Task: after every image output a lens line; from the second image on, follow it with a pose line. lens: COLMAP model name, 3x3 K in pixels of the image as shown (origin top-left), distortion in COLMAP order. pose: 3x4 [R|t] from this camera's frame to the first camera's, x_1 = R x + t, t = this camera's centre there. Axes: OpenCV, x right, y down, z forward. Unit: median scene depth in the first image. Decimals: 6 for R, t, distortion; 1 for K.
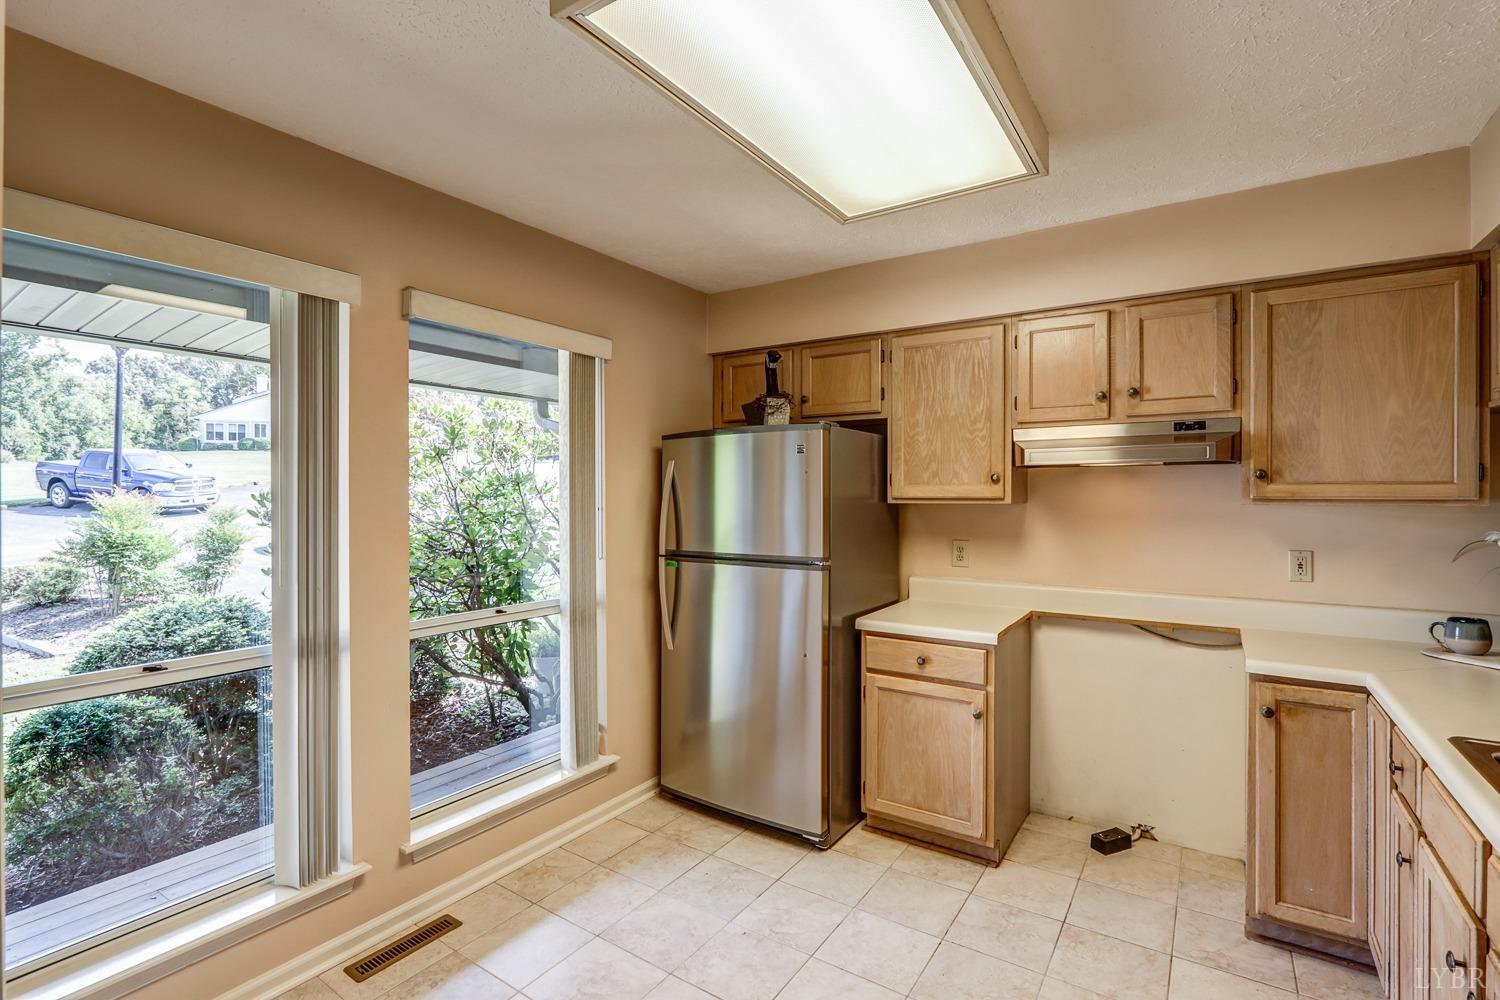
lens RADIAL K [[702.7, 0, 743.4], [0, 702.7, 496.9], [0, 0, 1]] dist [-0.017594, 0.003337]
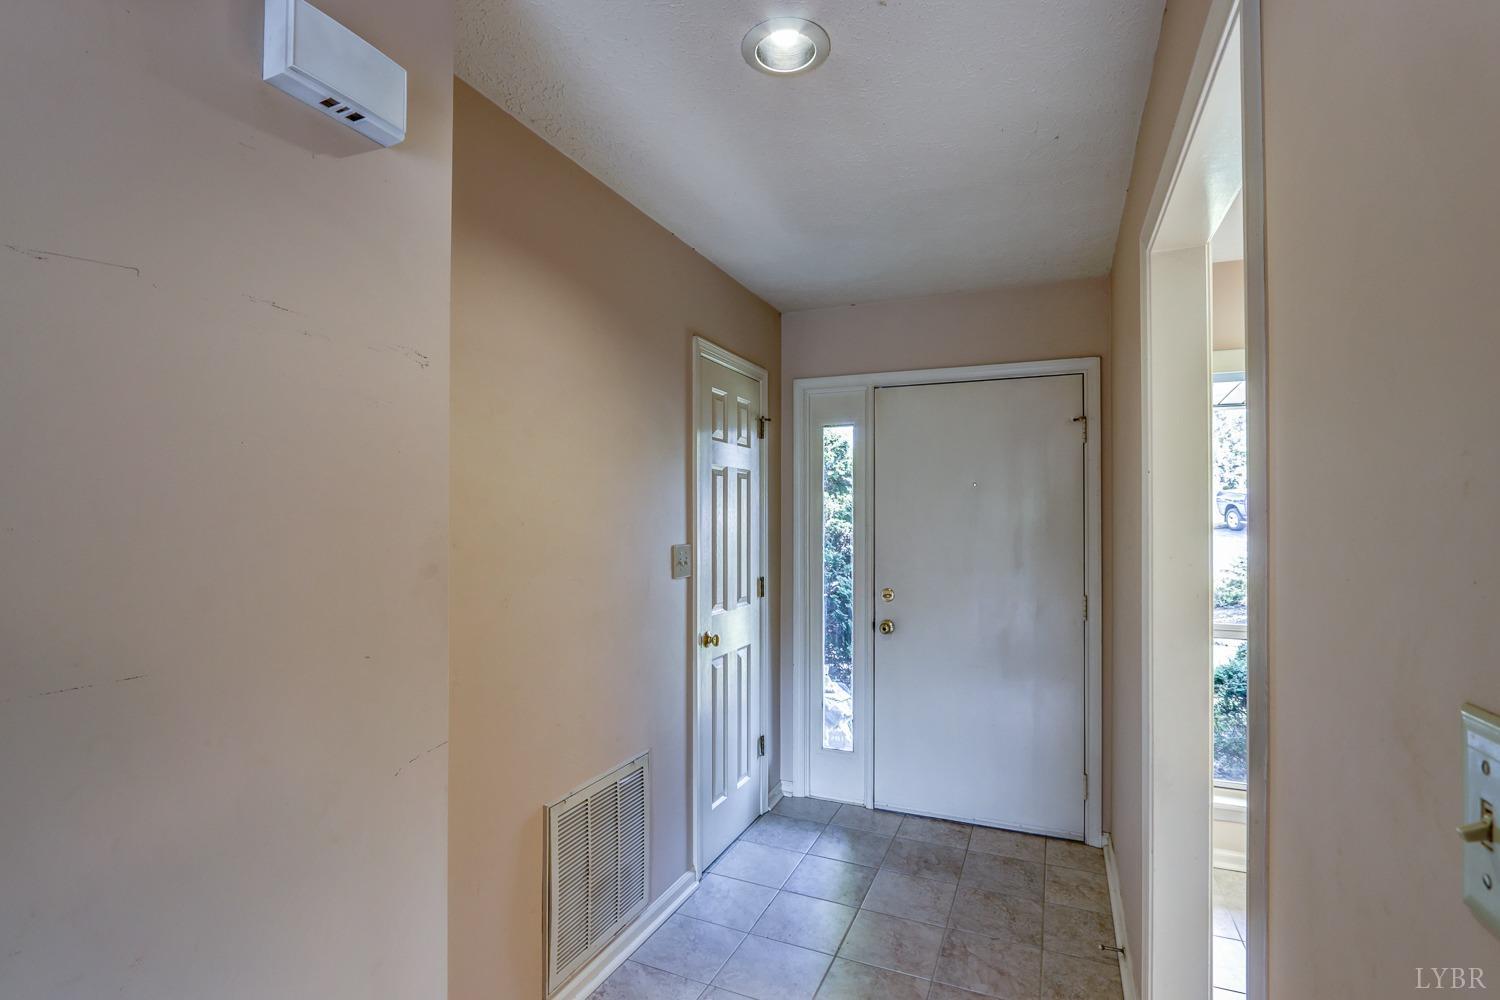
lens RADIAL K [[702.7, 0, 737.3], [0, 702.7, 511.2], [0, 0, 1]] dist [-0.017594, 0.003337]
pose [[0.172476, -0.007074, -0.984988, 0.086381], [-0.005321, 0.999953, -0.008113, -0.002437], [0.984999, 0.006641, 0.172430, -0.086914]]
